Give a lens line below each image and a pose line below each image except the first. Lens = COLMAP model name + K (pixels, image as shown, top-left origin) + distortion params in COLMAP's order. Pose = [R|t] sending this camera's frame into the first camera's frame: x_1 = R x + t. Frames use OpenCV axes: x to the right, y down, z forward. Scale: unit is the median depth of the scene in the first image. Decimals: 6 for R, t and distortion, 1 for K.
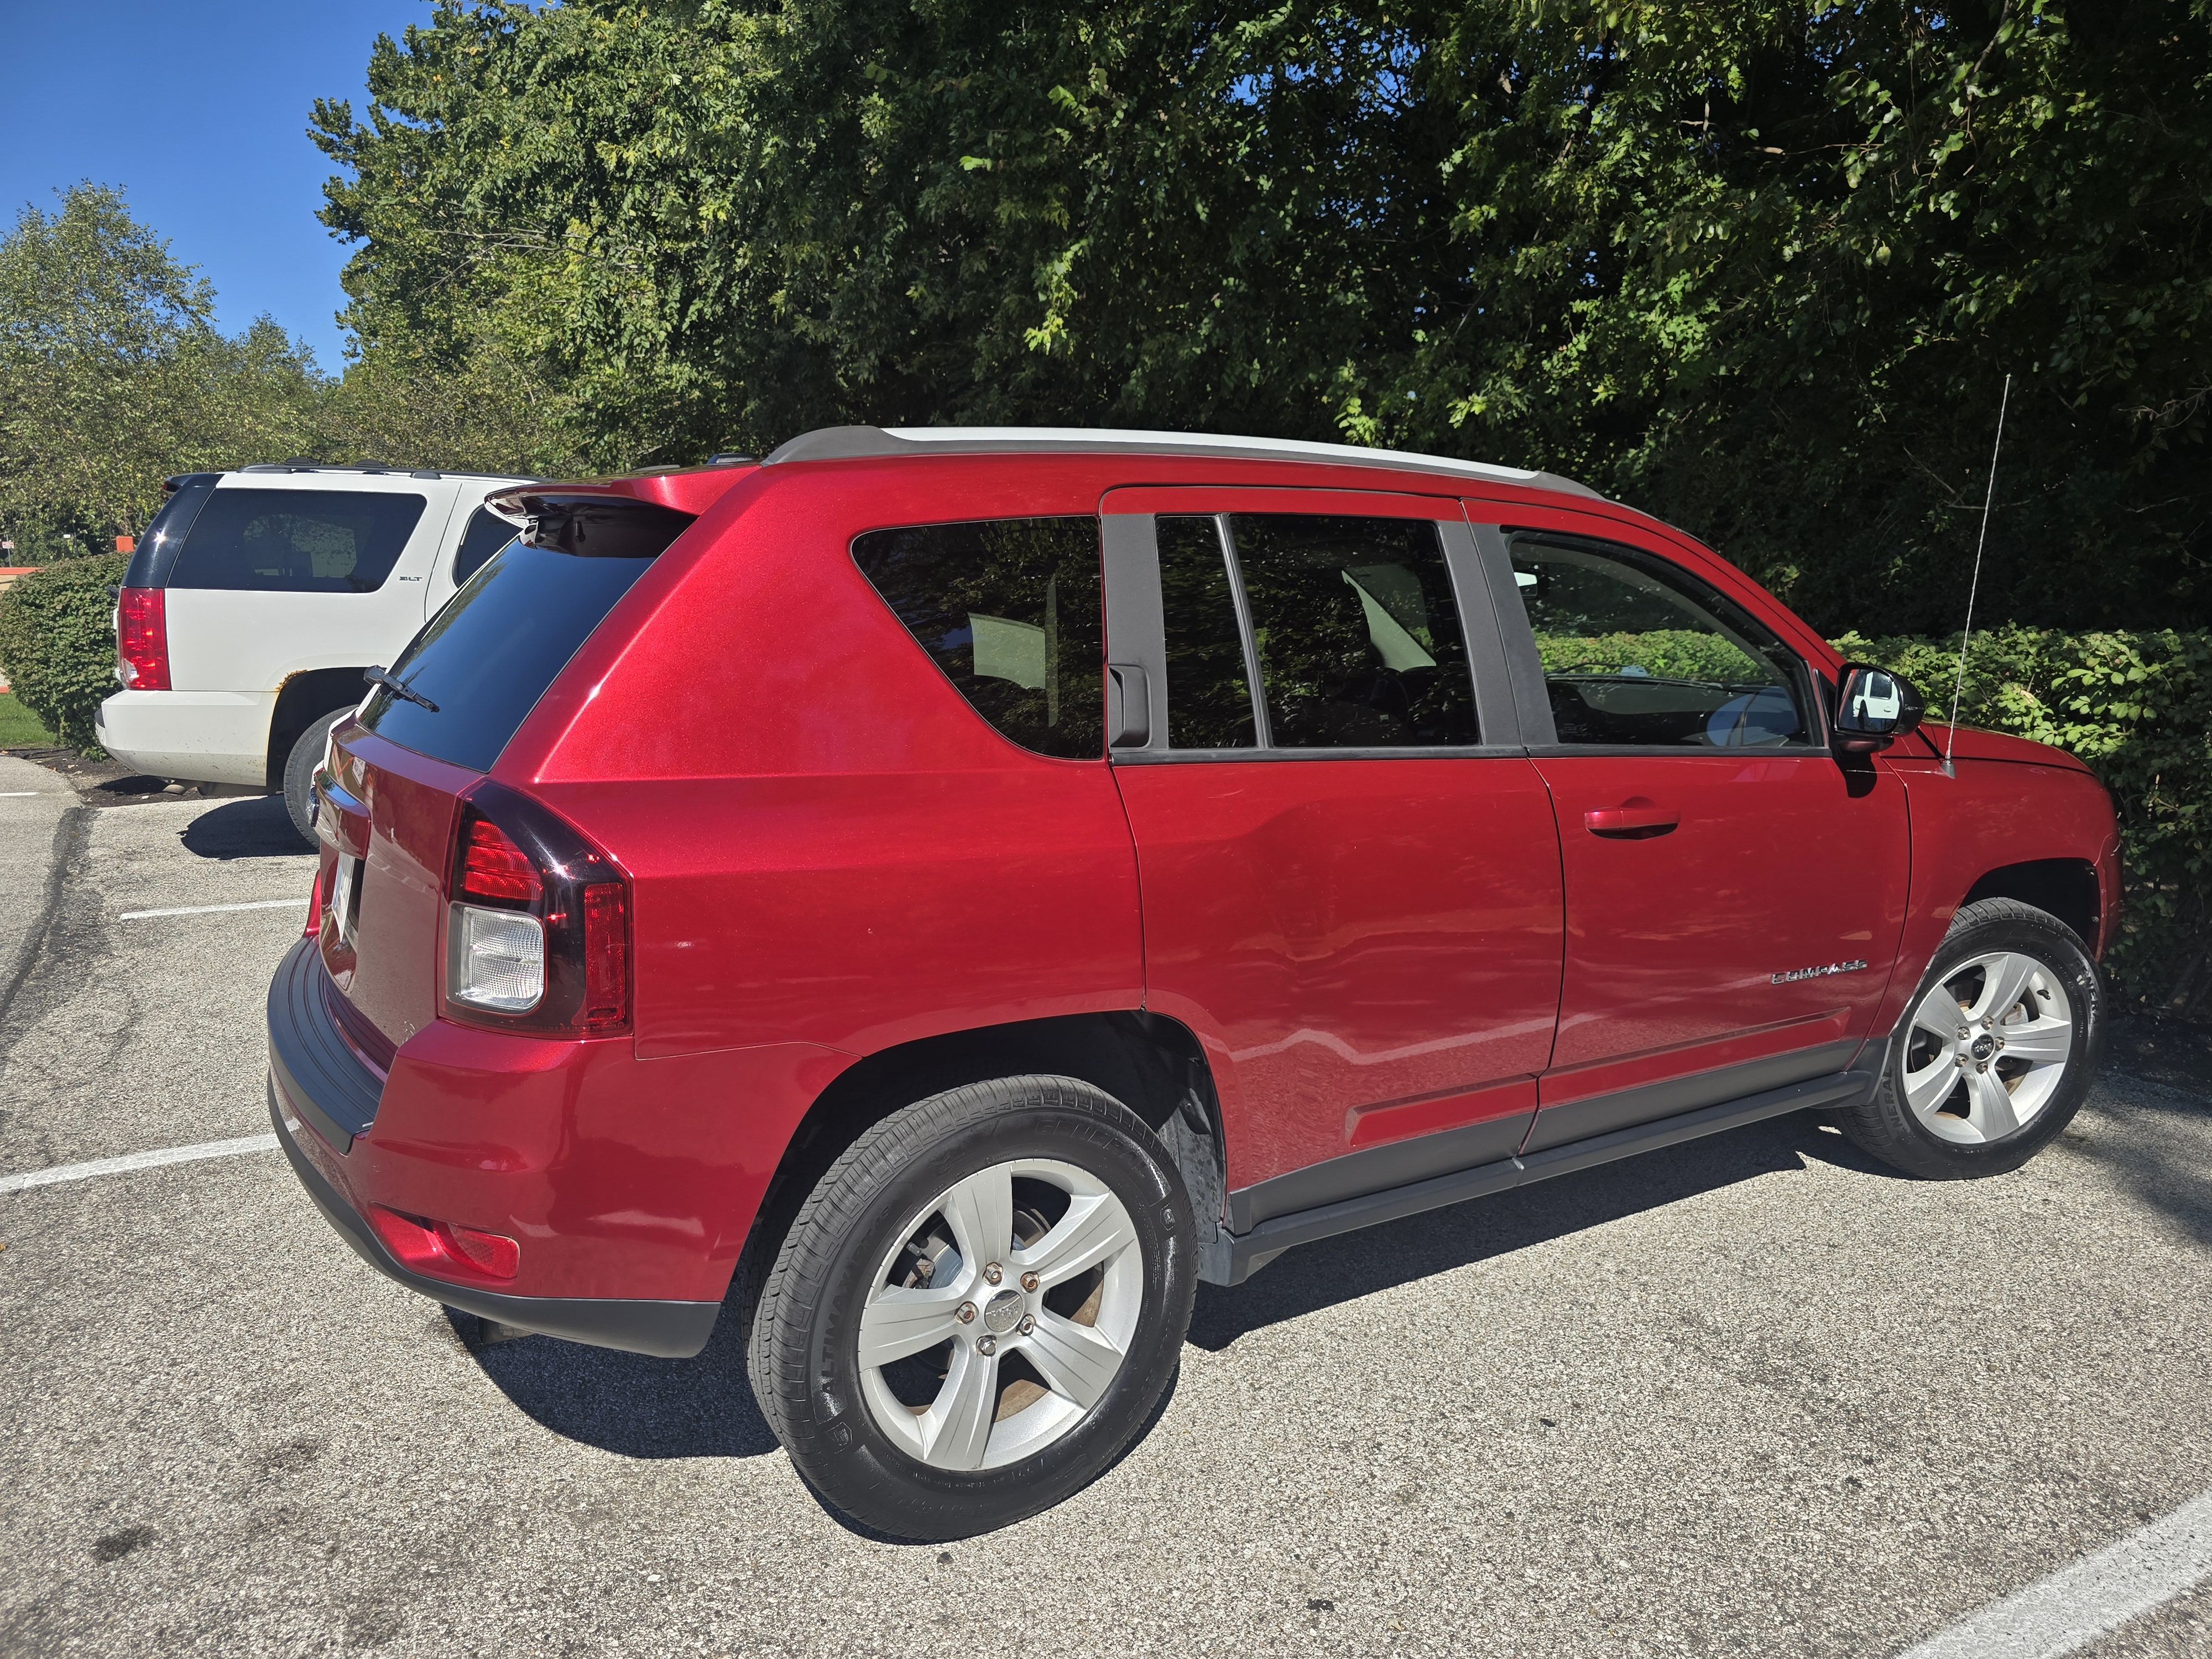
lens RADIAL K [[1467.4, 0, 1120.4], [0, 1467.4, 831.0], [0, 0, 1]] dist [0.040876, -0.038734]
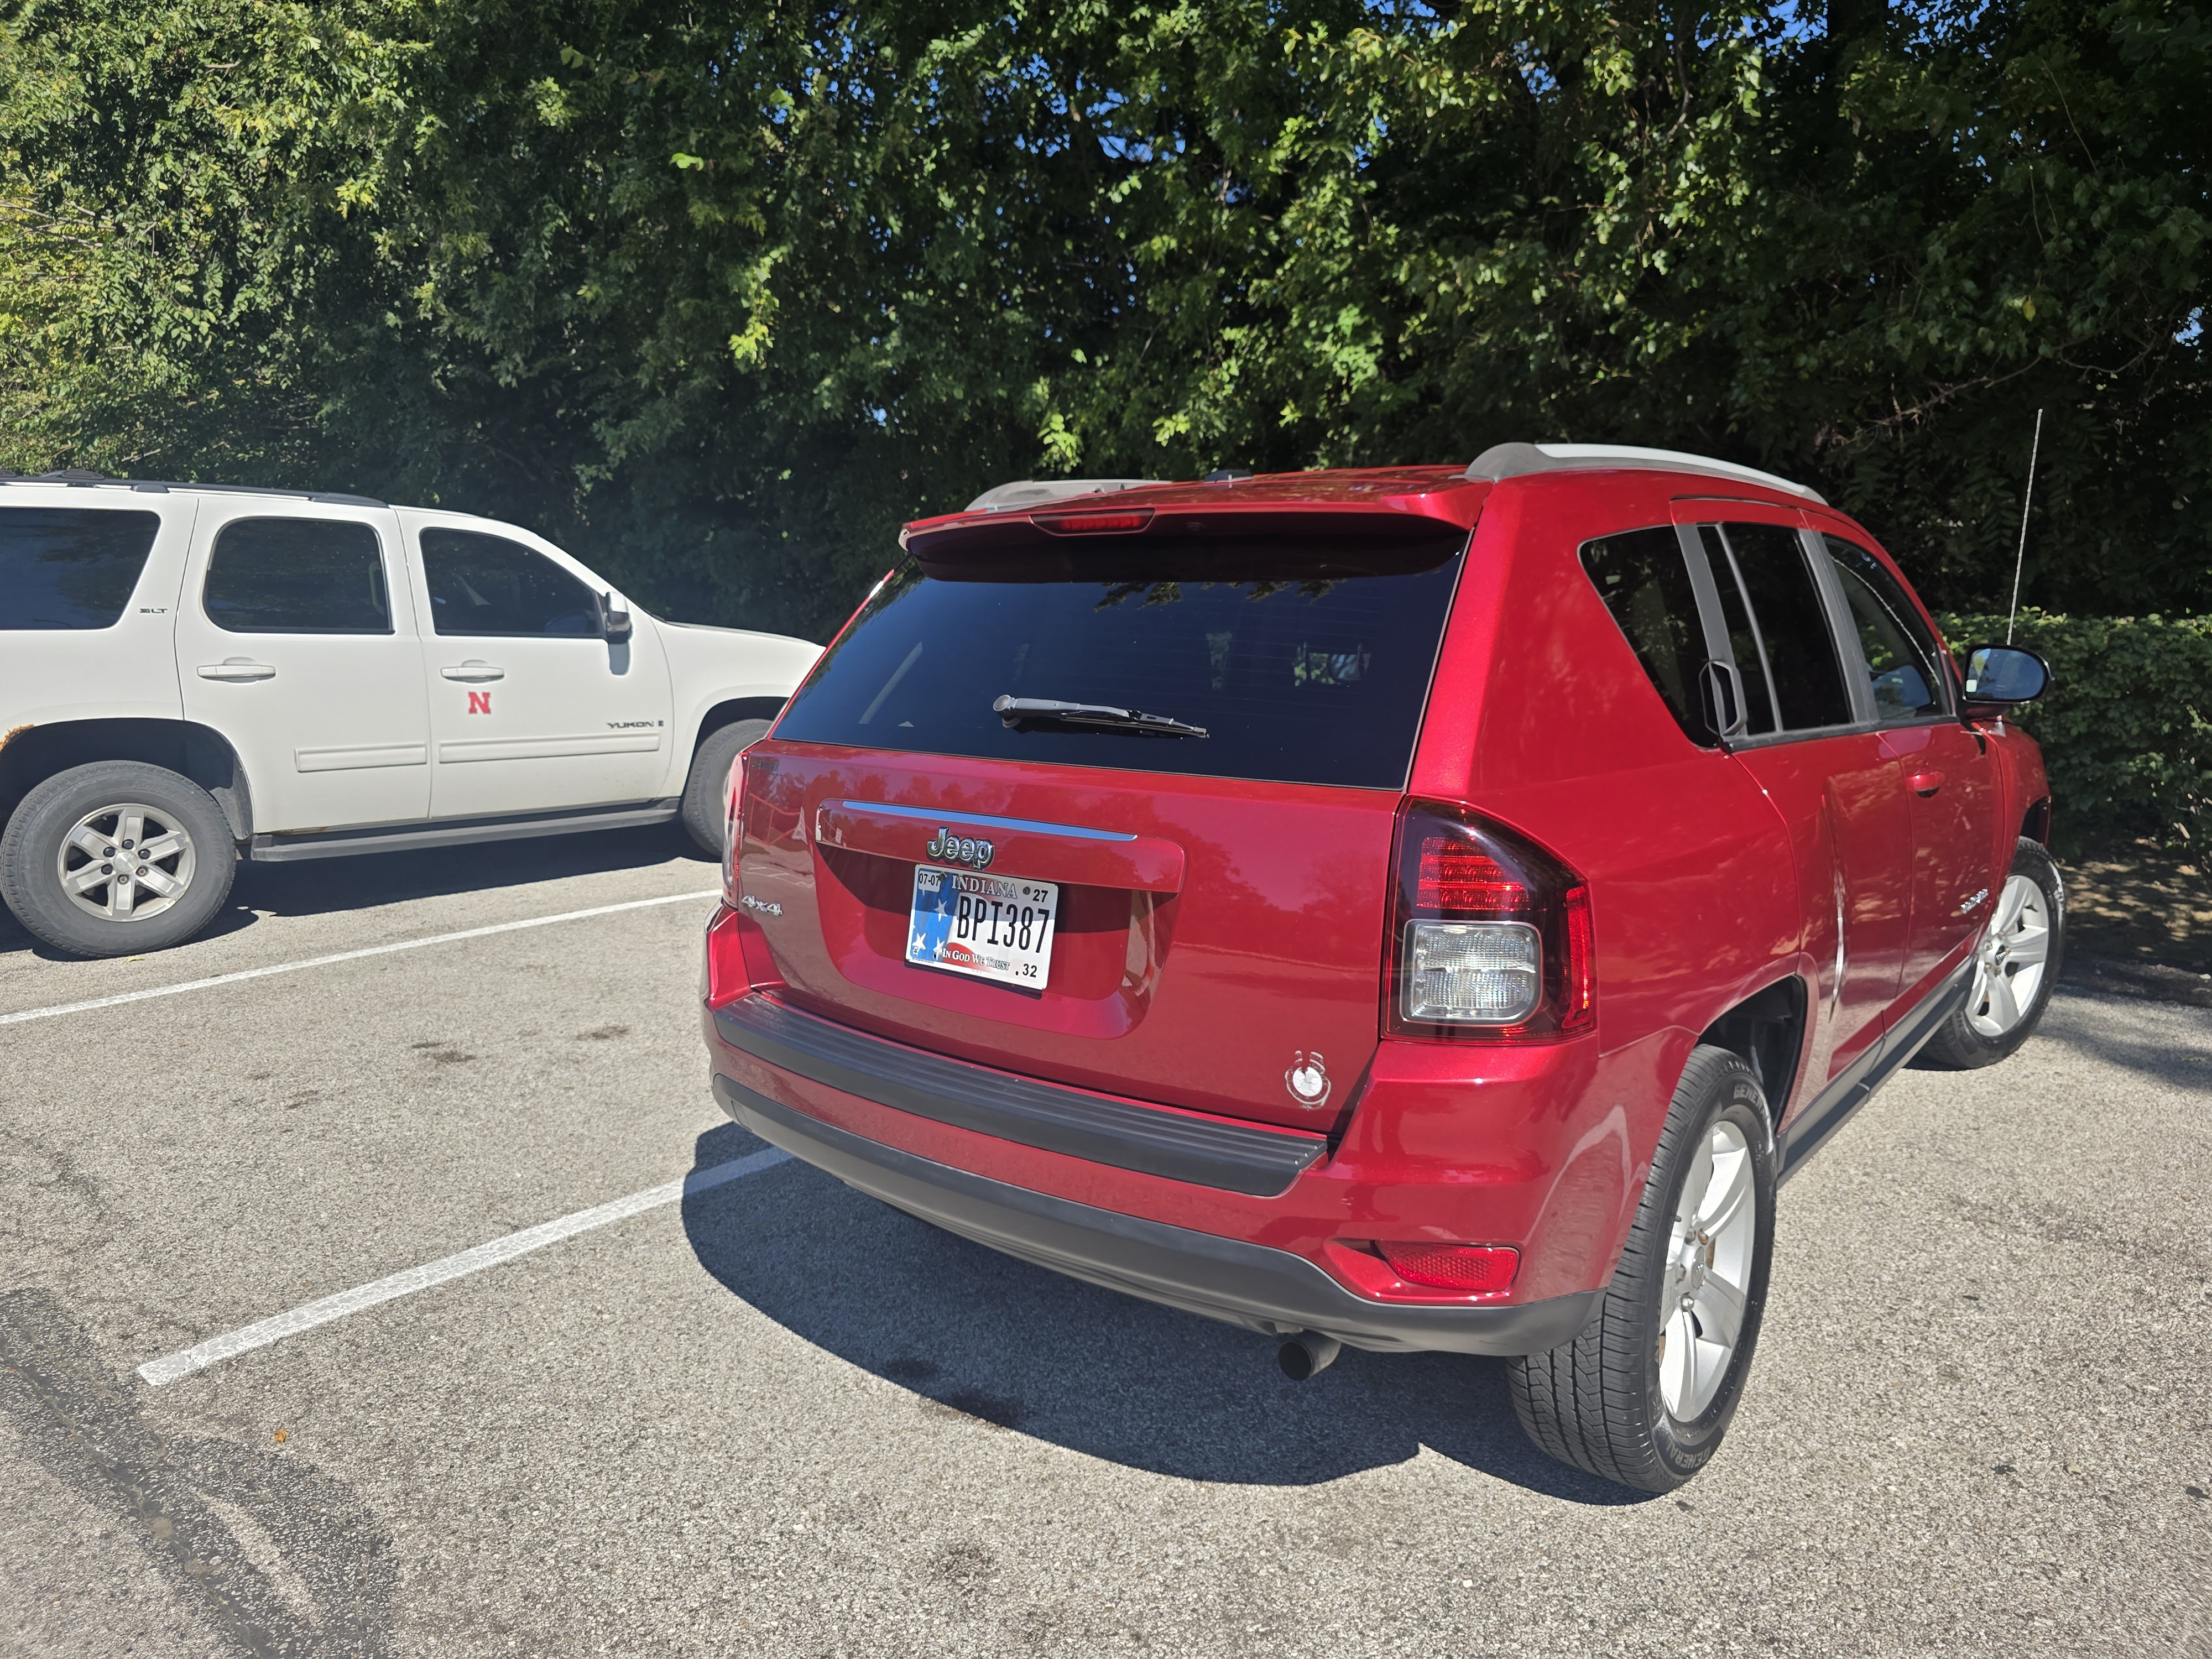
lens RADIAL K [[1479.1, 0, 1111.3], [0, 1479.1, 815.2], [0, 0, 1]] dist [0.037133, -0.037404]
pose [[0.945743, -0.068694, 0.317572, -0.161475], [0.075307, 0.997124, -0.008579, -0.004692], [-0.316070, 0.032029, 0.948195, 0.019958]]
